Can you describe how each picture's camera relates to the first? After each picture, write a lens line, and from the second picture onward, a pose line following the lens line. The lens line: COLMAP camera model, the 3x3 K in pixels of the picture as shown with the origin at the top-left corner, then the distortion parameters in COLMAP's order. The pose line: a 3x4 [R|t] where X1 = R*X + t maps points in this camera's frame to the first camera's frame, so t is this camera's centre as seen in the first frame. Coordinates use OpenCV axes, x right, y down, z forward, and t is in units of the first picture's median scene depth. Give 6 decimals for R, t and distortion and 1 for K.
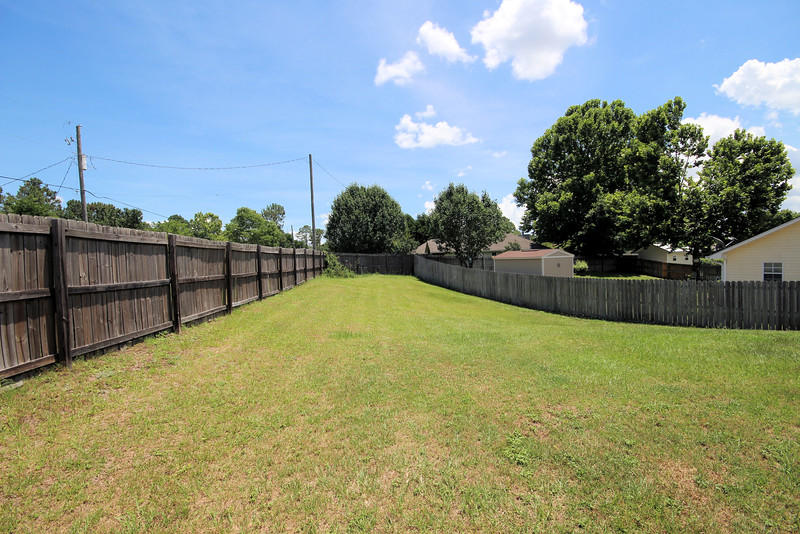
lens RADIAL K [[368.3, 0, 397.7], [0, 368.3, 270.8], [0, 0, 1]] dist [0.000432, -0.000003]
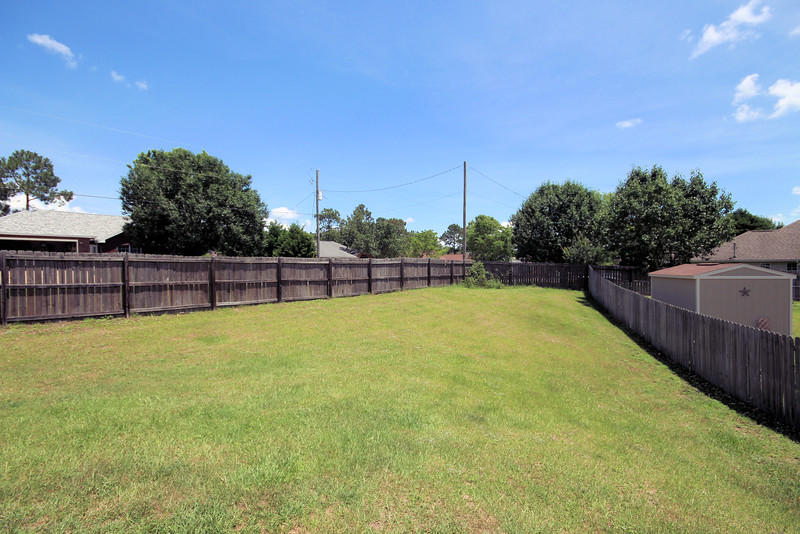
lens RADIAL K [[368.3, 0, 402.9], [0, 368.3, 268.2], [0, 0, 1]] dist [0.000432, -0.000003]
pose [[0.727019, 0.031857, -0.685878, 0.332191], [-0.042348, 0.999102, 0.001516, -0.023741], [0.685310, 0.027944, 0.727715, 0.169406]]
